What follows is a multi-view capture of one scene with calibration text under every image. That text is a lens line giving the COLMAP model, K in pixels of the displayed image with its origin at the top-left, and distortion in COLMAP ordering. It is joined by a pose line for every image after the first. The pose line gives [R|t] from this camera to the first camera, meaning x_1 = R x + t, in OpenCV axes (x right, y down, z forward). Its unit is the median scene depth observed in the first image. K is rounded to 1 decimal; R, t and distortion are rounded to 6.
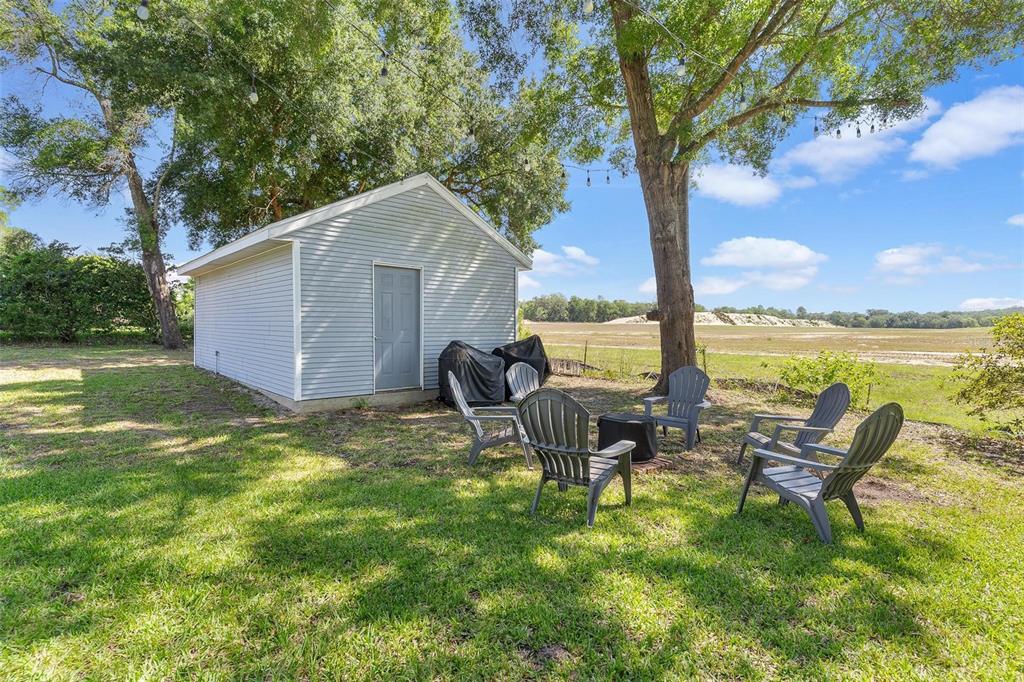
lens RADIAL K [[502.1, 0, 511.9], [0, 502.1, 321.7], [0, 0, 1]] dist [0.002707, 0.000190]
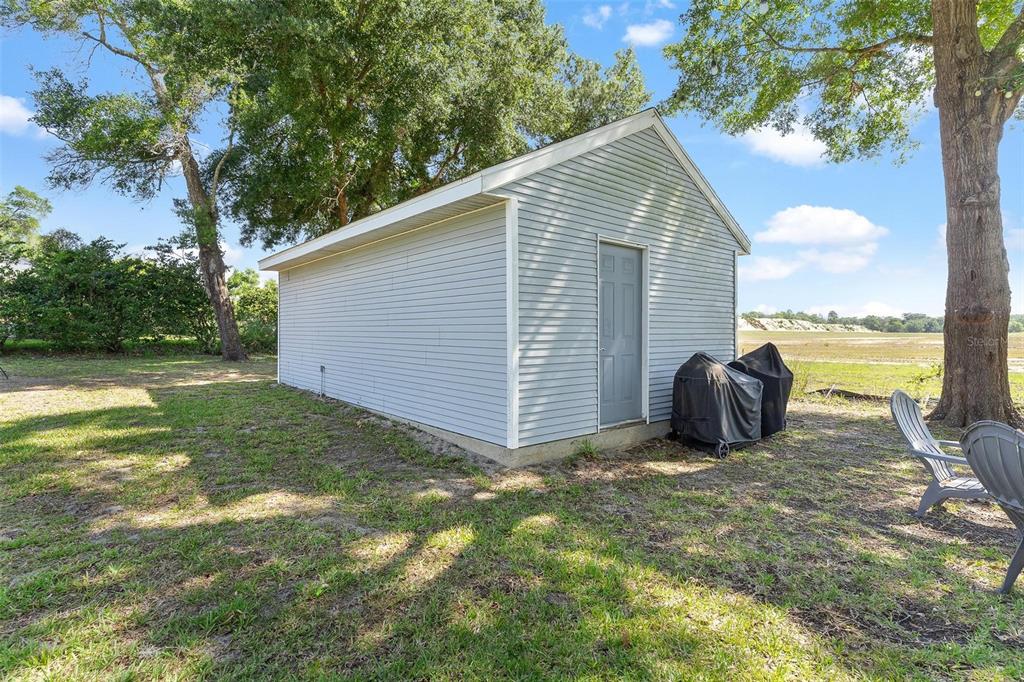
lens RADIAL K [[502.3, 0, 509.8], [0, 502.3, 324.5], [0, 0, 1]] dist [0.001862, 0.000339]
pose [[0.999533, -0.005523, -0.030068, -0.177793], [0.005294, 0.999956, -0.007686, 0.001831], [0.030110, 0.007523, 0.999518, 0.155371]]
